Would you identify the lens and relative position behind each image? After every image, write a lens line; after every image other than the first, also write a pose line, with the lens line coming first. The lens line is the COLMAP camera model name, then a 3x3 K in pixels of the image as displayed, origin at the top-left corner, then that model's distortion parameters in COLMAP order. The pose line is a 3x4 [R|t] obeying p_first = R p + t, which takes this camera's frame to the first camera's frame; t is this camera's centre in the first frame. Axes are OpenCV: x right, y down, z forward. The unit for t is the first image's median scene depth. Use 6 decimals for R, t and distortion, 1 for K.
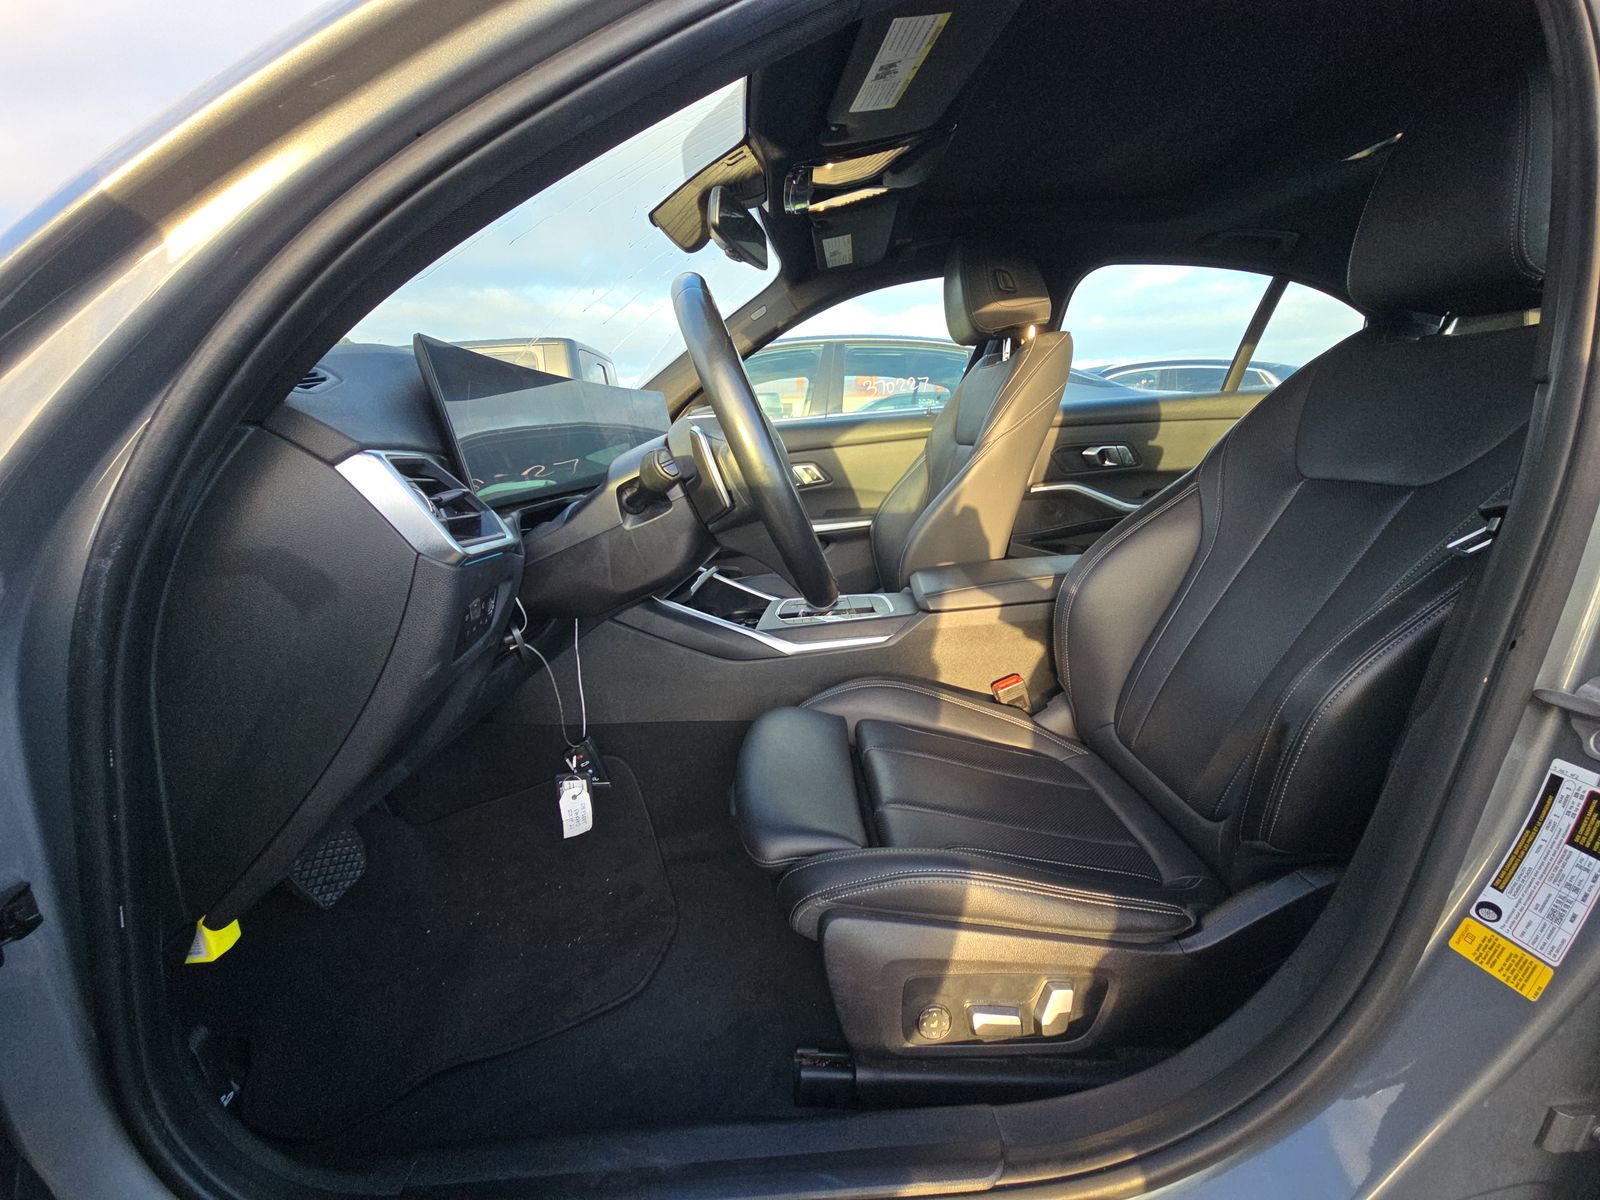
lens RADIAL K [[616.0, 0, 814.4], [0, 616.0, 577.7], [0, 0, 1]] dist [0.002125, -0.005875]
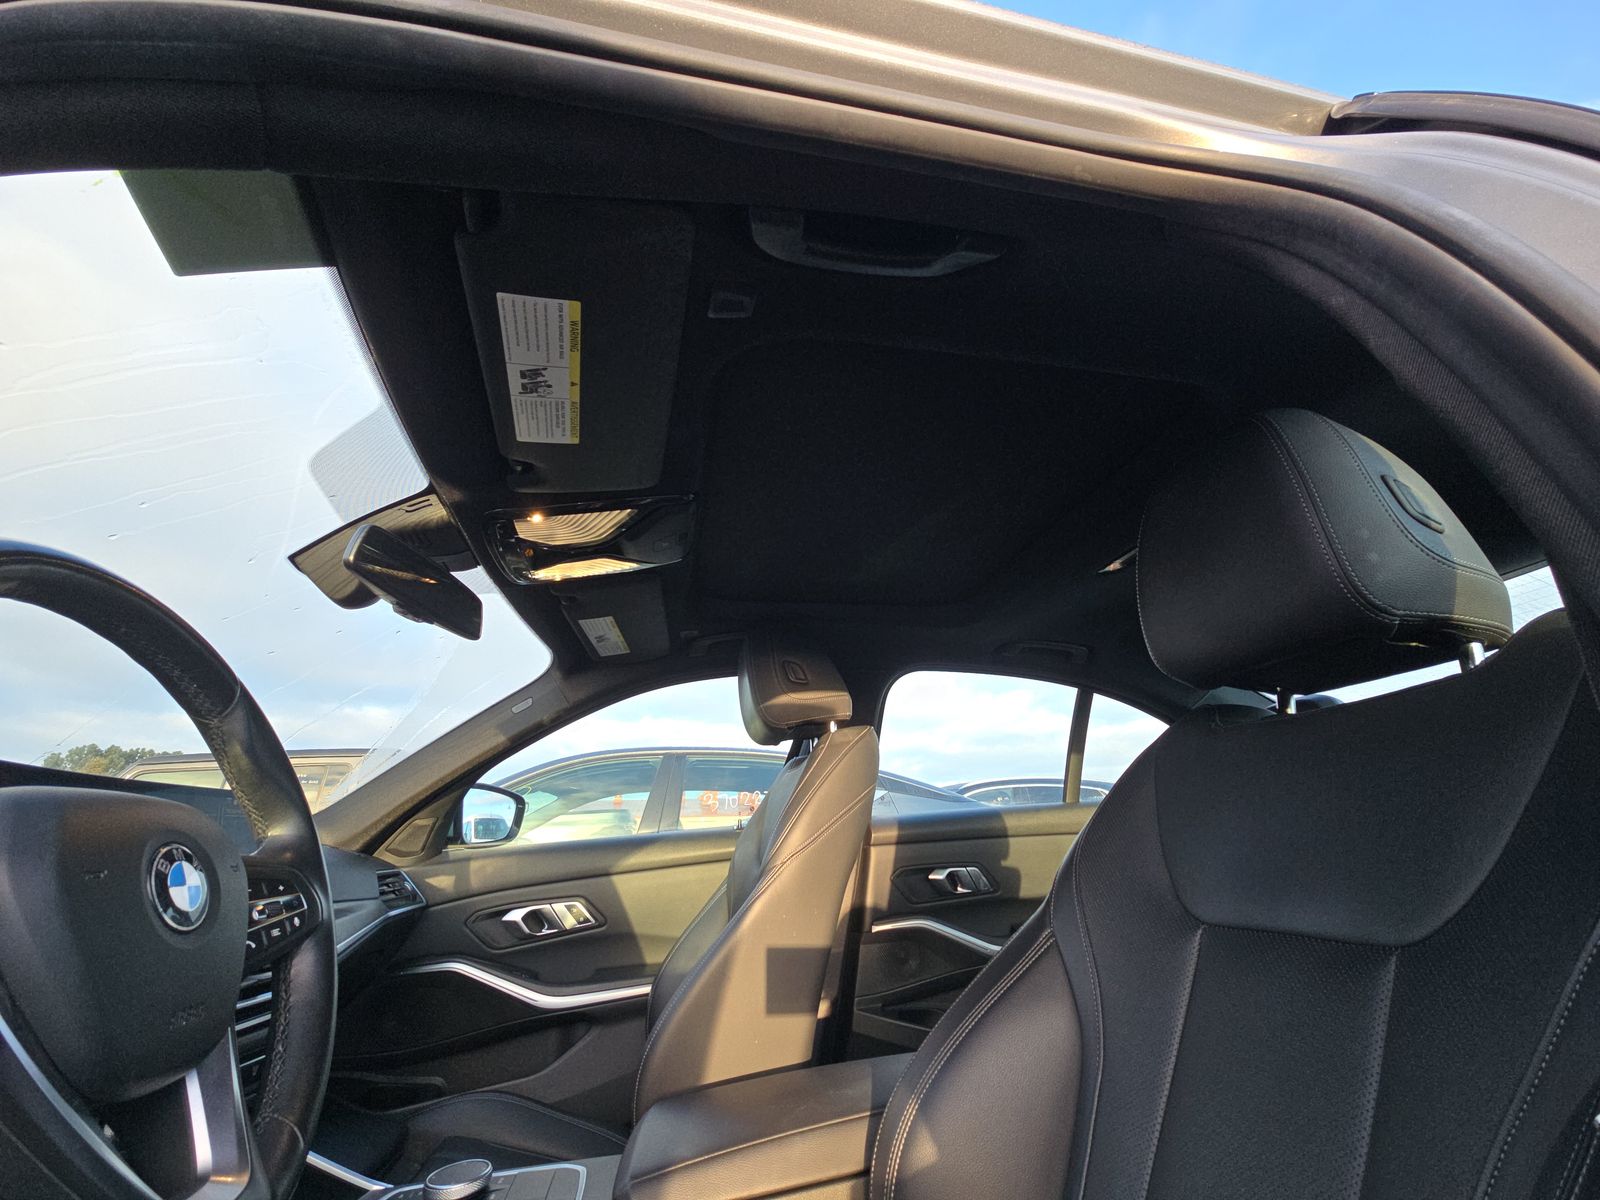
lens RADIAL K [[616.0, 0, 800.0], [0, 616.0, 612.1], [0, 0, 1]] dist [0.002125, -0.005875]
pose [[0.986743, 0.050263, 0.154309, 0.132082], [0.046362, 0.823901, -0.564834, -0.040712], [-0.155526, 0.564500, 0.810649, 0.175983]]
